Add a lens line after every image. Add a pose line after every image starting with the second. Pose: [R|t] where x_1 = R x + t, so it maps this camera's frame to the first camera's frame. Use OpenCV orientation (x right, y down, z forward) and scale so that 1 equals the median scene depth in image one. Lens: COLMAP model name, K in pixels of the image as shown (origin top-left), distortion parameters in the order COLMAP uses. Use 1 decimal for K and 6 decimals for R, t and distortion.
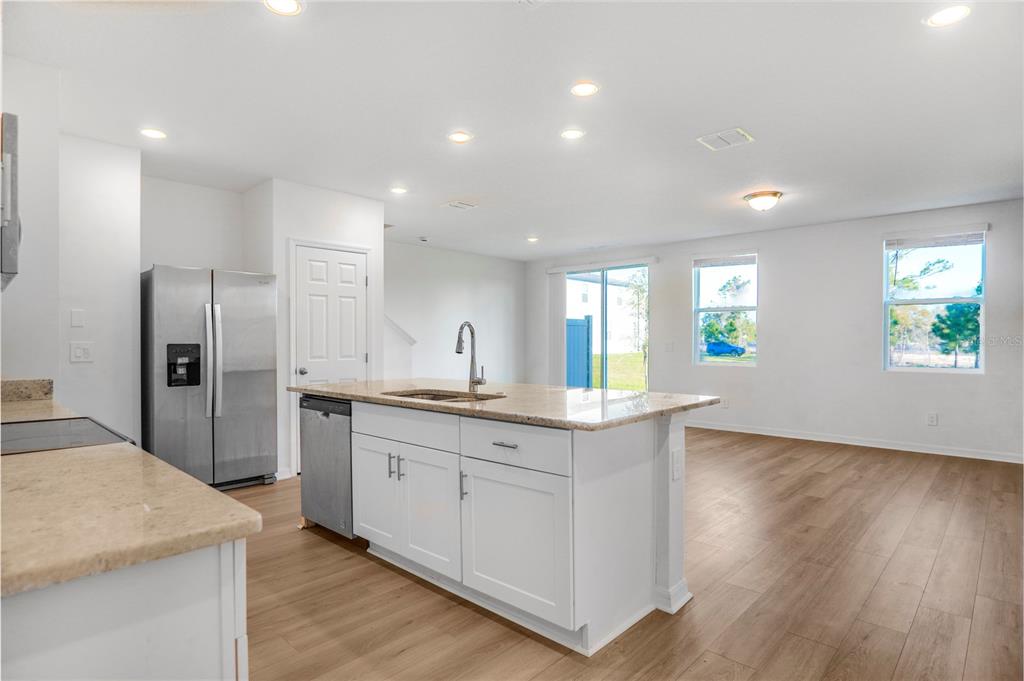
lens RADIAL K [[558.6, 0, 516.1], [0, 558.6, 337.8], [0, 0, 1]] dist [-0.019638, 0.003028]
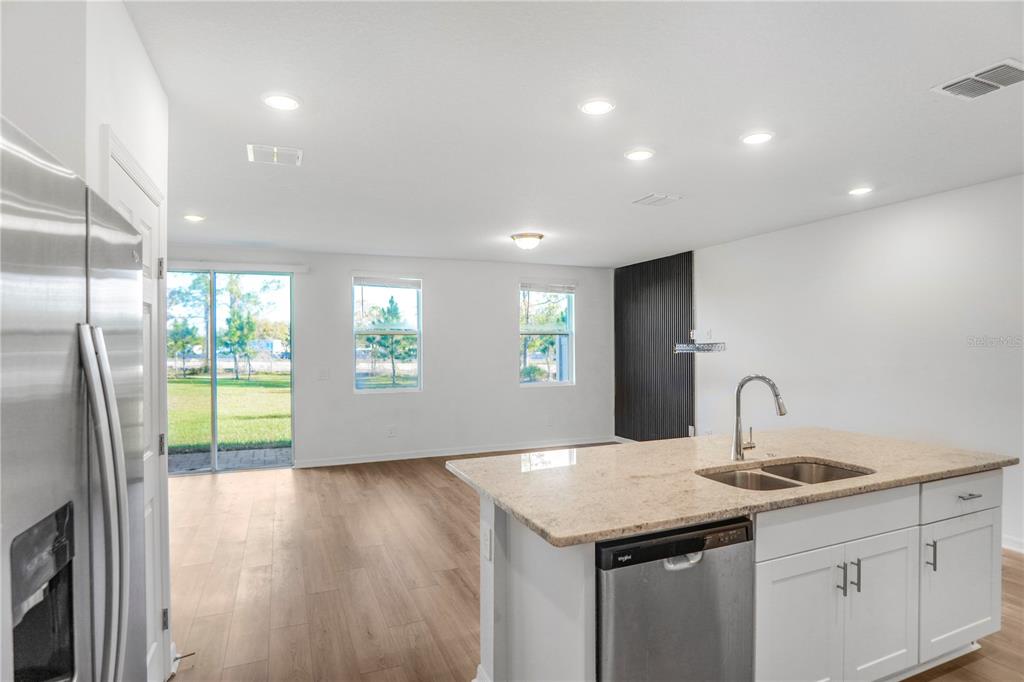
lens RADIAL K [[558.6, 0, 511.9], [0, 558.6, 345.9], [0, 0, 1]] dist [-0.019638, 0.003028]
pose [[0.412296, -0.007484, 0.911019, -0.786133], [0.006619, 0.999964, 0.005219, -0.062924], [-0.911026, 0.003878, 0.412331, 0.801143]]
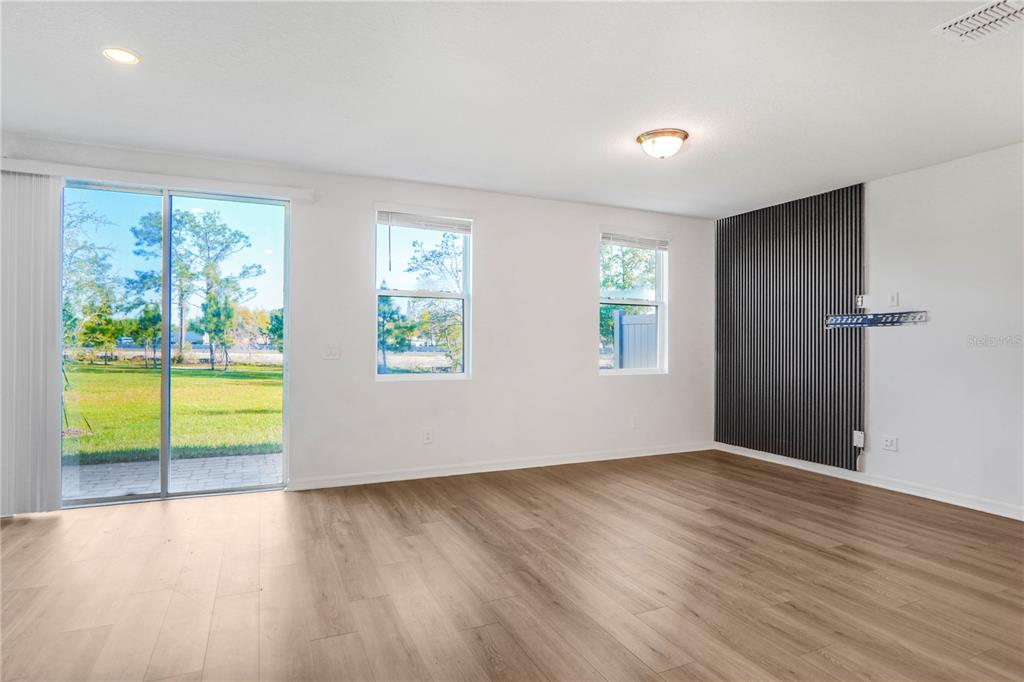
lens RADIAL K [[558.6, 0, 510.4], [0, 558.6, 339.6], [0, 0, 1]] dist [-0.019638, 0.003028]
pose [[0.385109, 0.001339, 0.922870, -0.387798], [-0.006021, 0.999981, 0.001062, 0.002330], [-0.922851, -0.005965, 0.385110, 1.252581]]
